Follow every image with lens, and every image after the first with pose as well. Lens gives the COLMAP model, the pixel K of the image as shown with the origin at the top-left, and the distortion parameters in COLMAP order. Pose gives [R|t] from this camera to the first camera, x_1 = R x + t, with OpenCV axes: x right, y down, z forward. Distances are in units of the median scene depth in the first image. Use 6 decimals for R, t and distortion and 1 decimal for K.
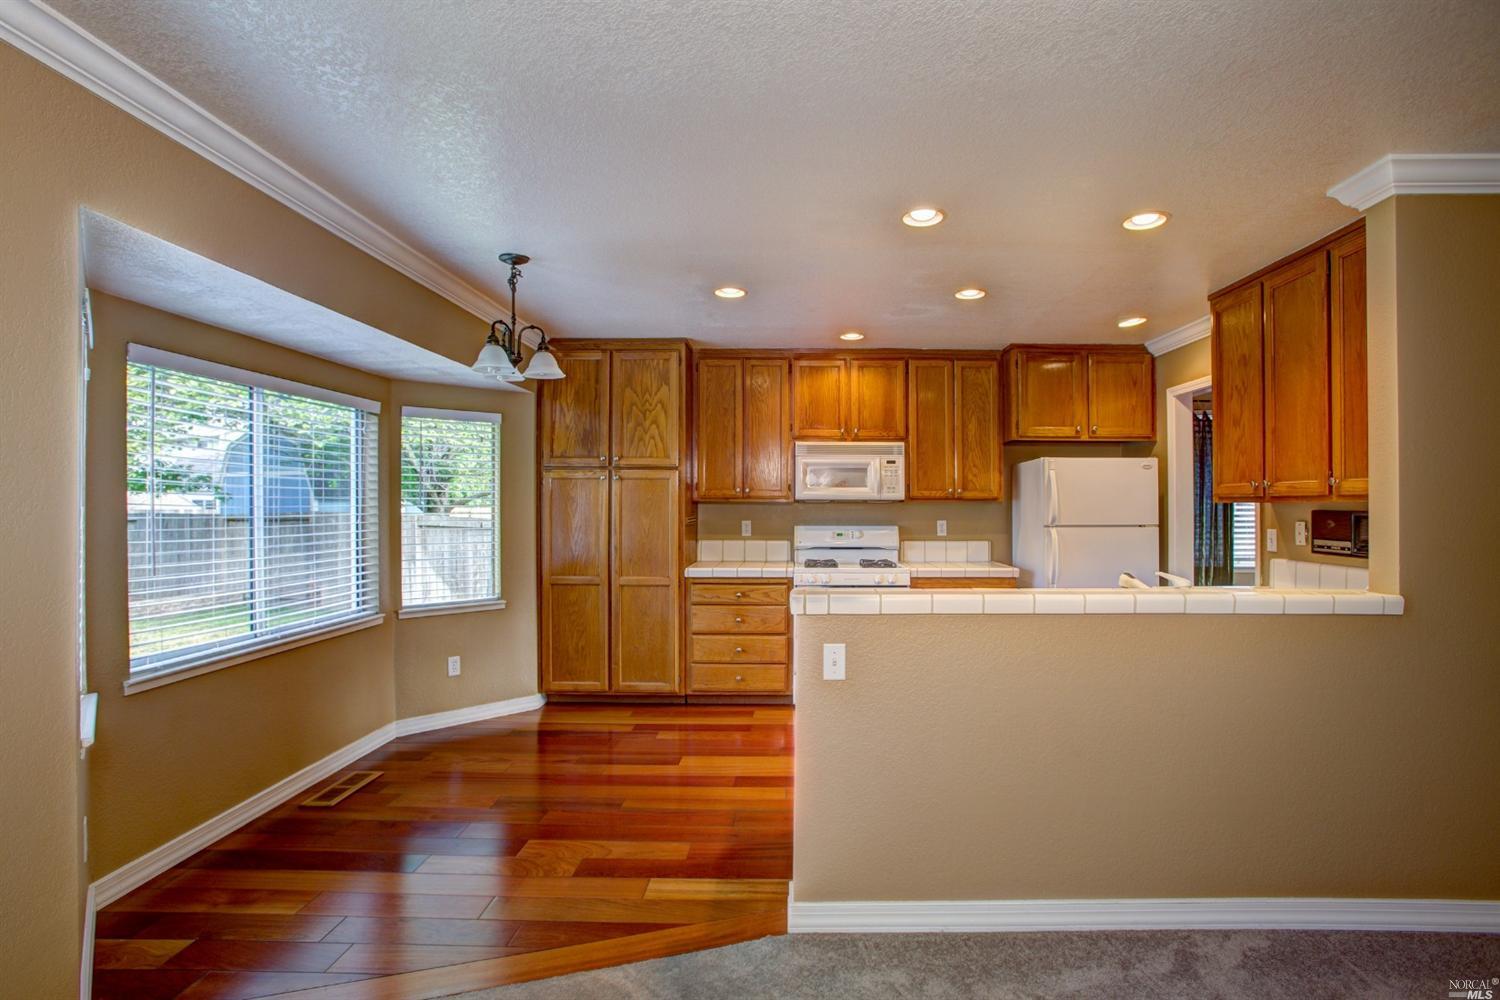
lens RADIAL K [[735.4, 0, 756.9], [0, 735.4, 500.1], [0, 0, 1]] dist [-0.027832, 0.001485]
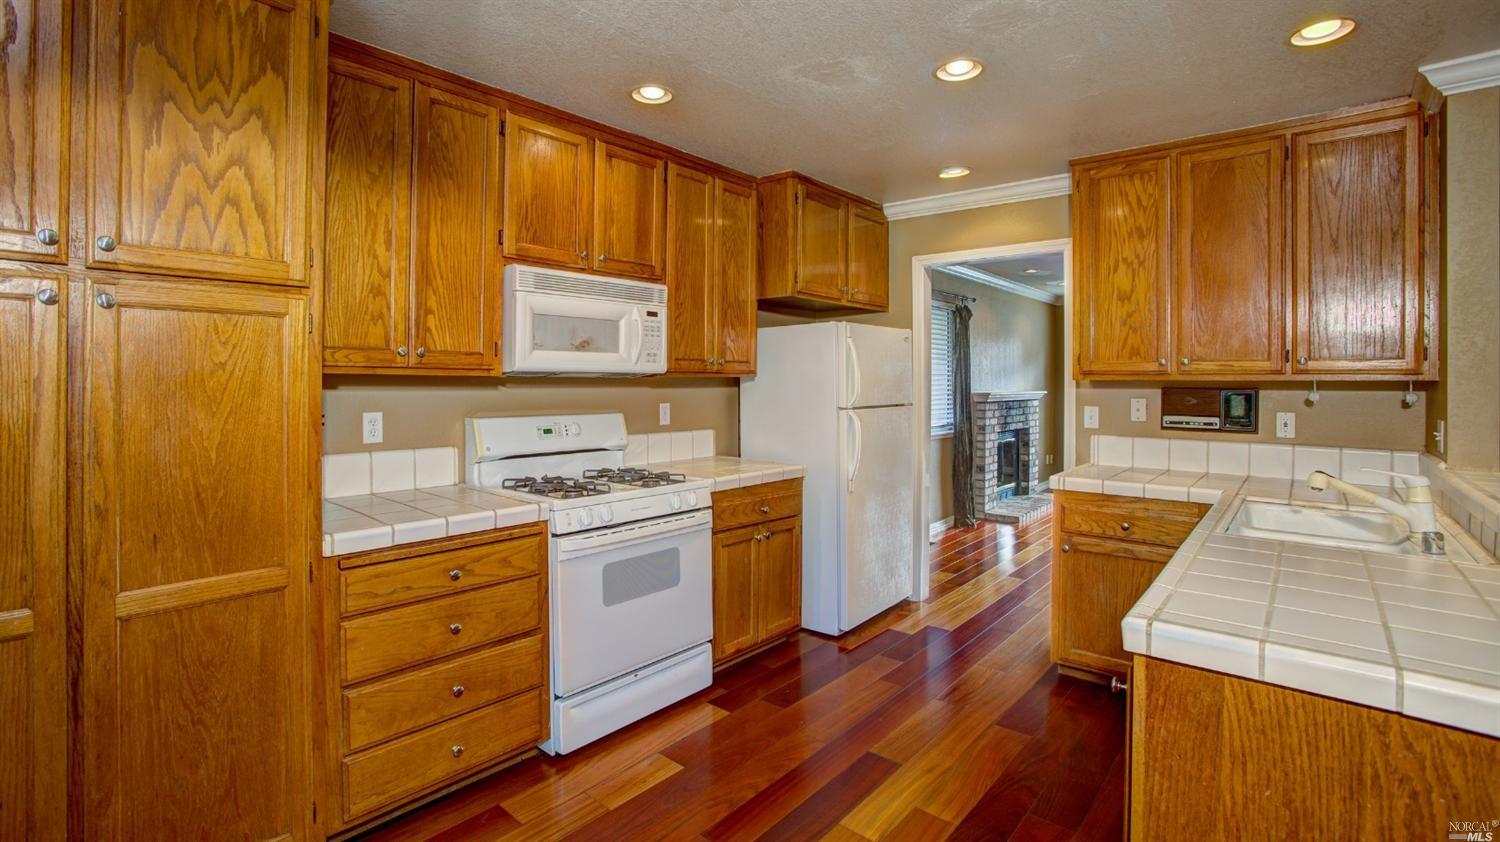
lens RADIAL K [[715.3, 0, 733.9], [0, 715.3, 379.3], [0, 0, 1]] dist [-0.004354, 0.000196]
pose [[0.606664, 0.000231, 0.794958, -0.276630], [-0.008712, 0.999942, 0.006358, 0.000529], [-0.794910, -0.010783, 0.606631, 0.575308]]
